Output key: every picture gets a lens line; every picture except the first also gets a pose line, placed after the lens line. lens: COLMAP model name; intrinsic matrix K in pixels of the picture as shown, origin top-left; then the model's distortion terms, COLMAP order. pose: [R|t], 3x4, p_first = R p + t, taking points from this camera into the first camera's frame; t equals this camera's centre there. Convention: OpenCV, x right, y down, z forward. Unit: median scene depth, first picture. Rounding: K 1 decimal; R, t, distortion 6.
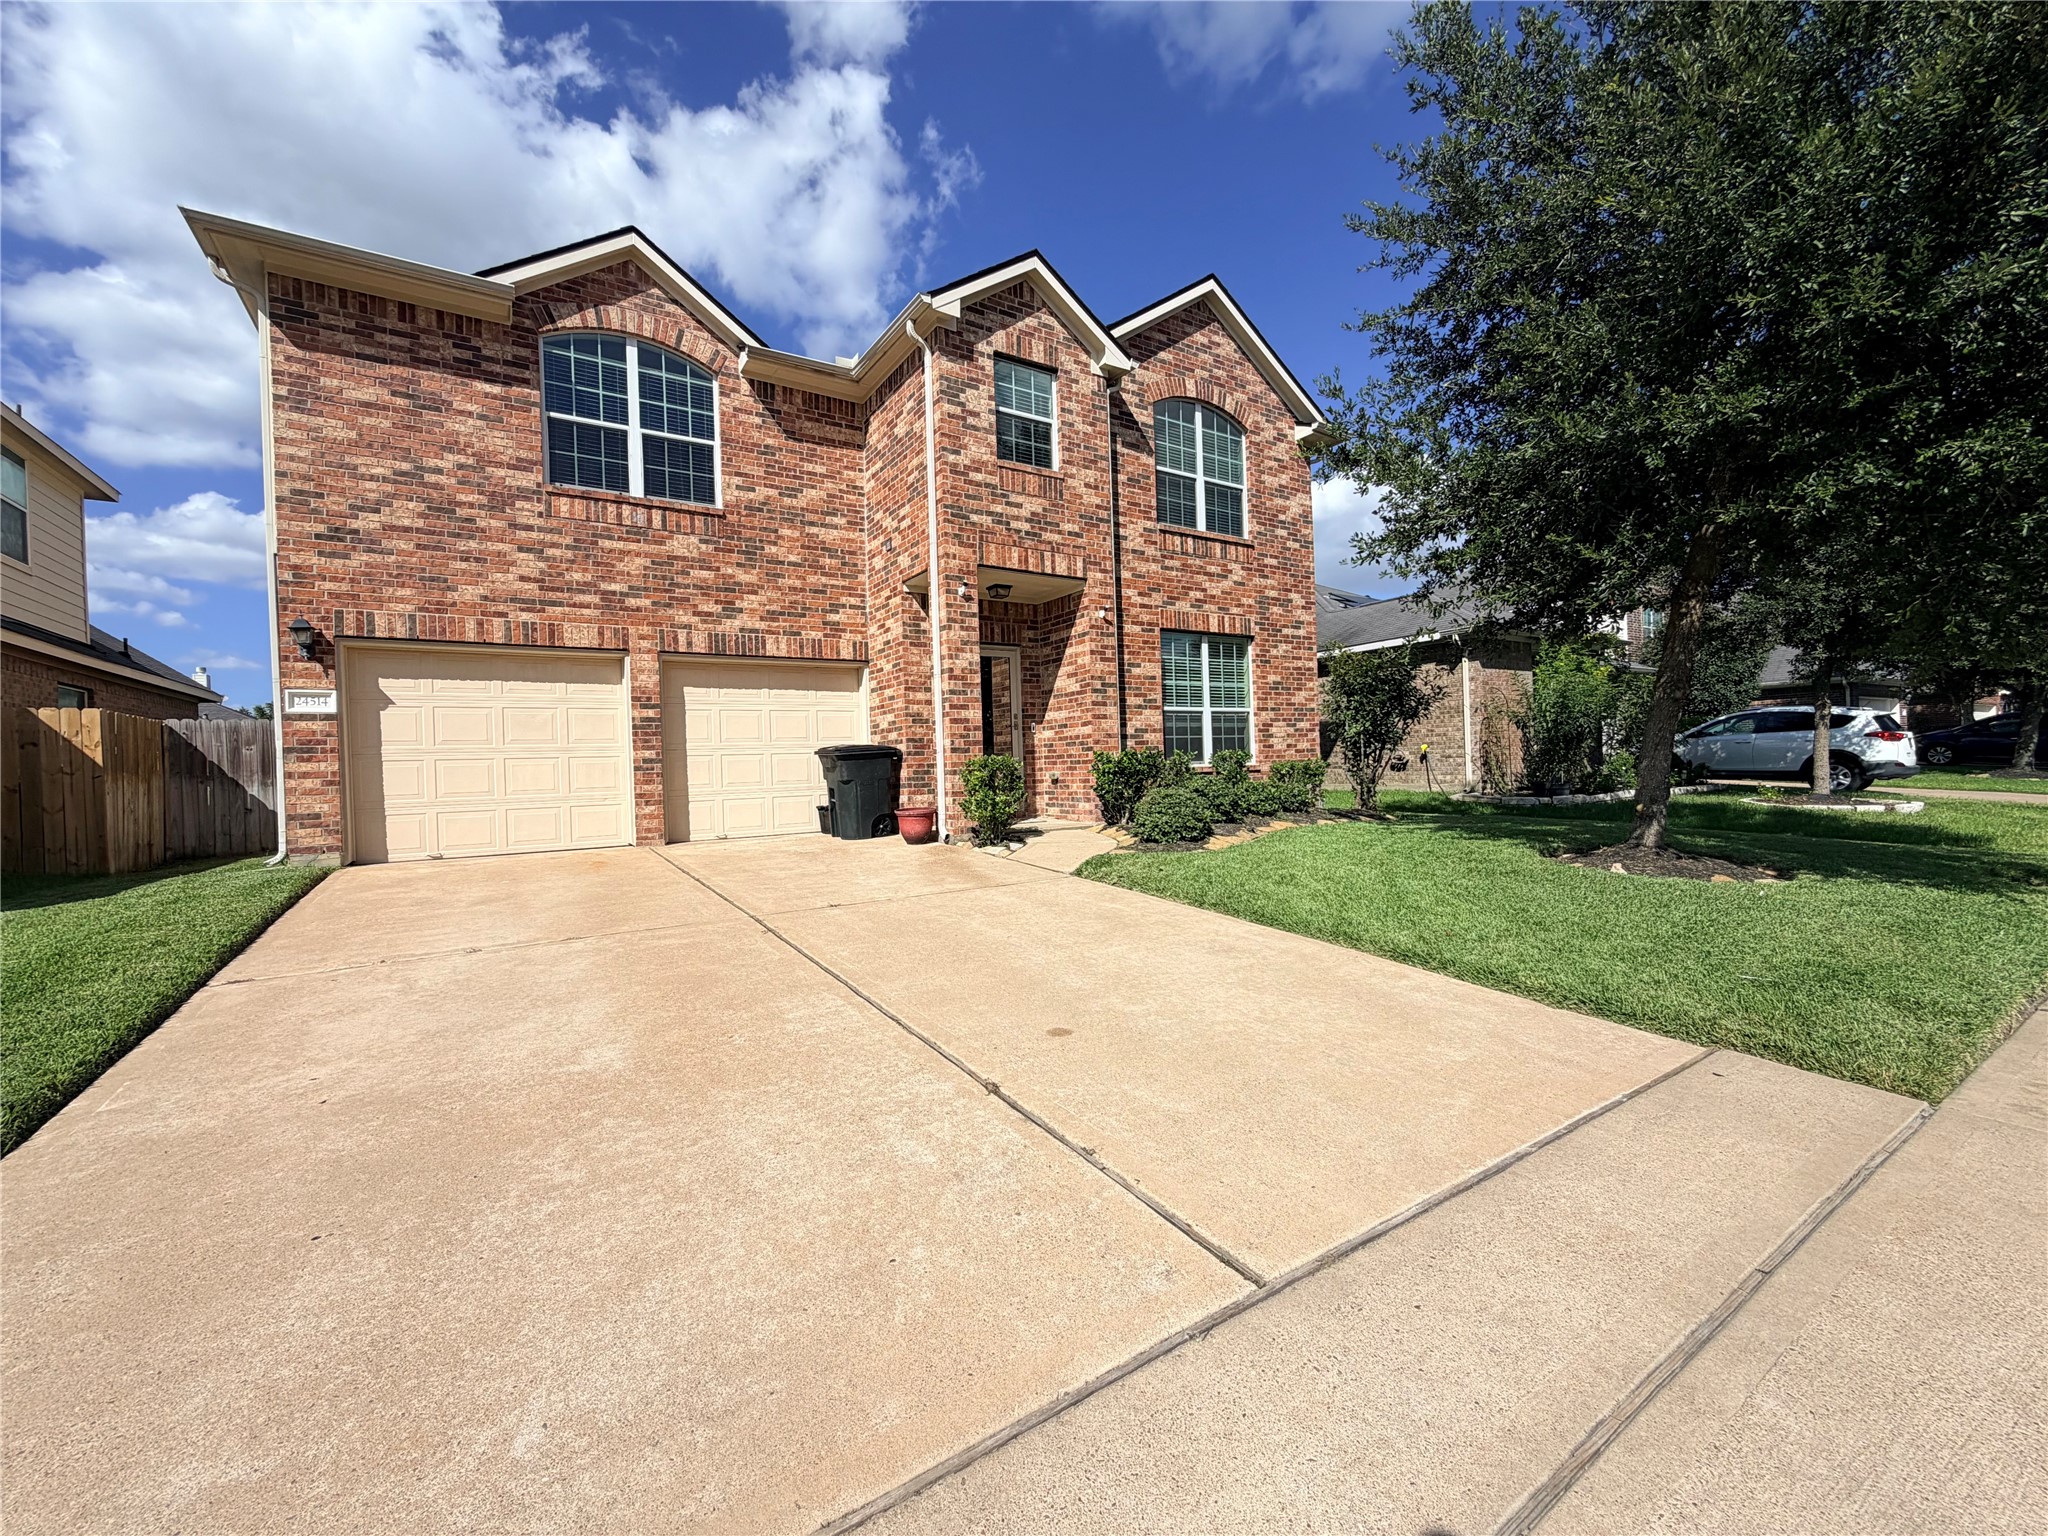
lens RADIAL K [[817.7, 0, 1024.0], [0, 817.7, 768.0], [0, 0, 1]] dist [-0.001701, -0.000074]
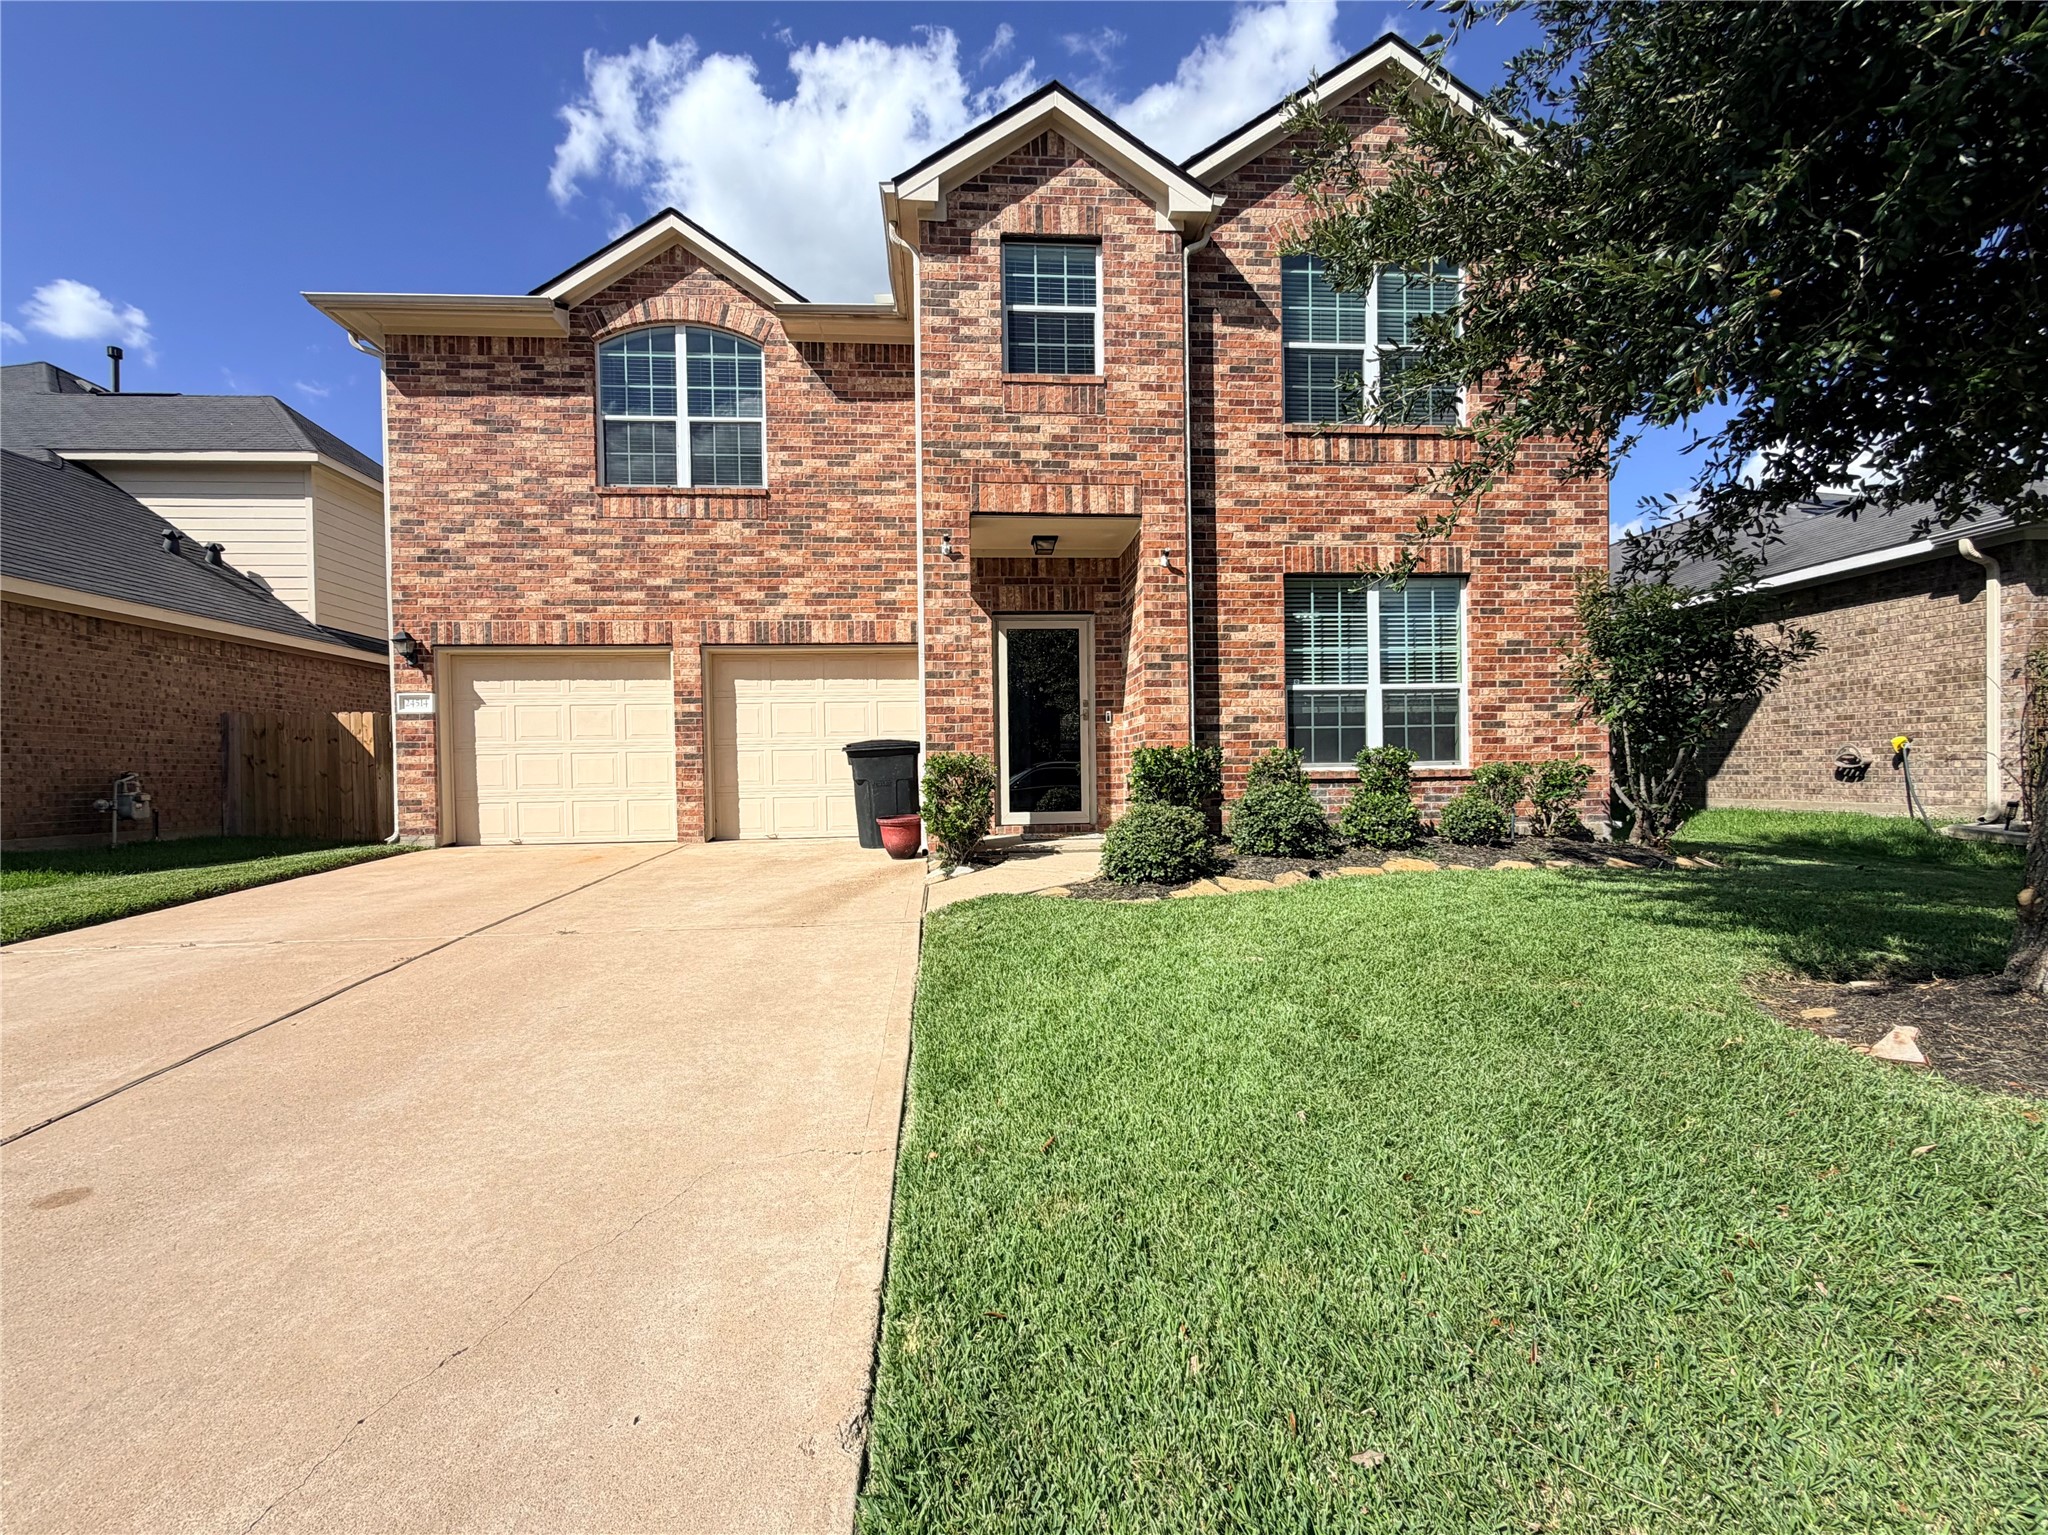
lens RADIAL K [[846.5, 0, 1021.4], [0, 846.5, 781.2], [0, 0, 1]] dist [-0.000445, 0.000239]
pose [[0.880529, 0.022511, -0.473457, 0.365143], [-0.011054, 0.999575, 0.026969, -0.010330], [0.473863, -0.018513, 0.880404, 0.281728]]
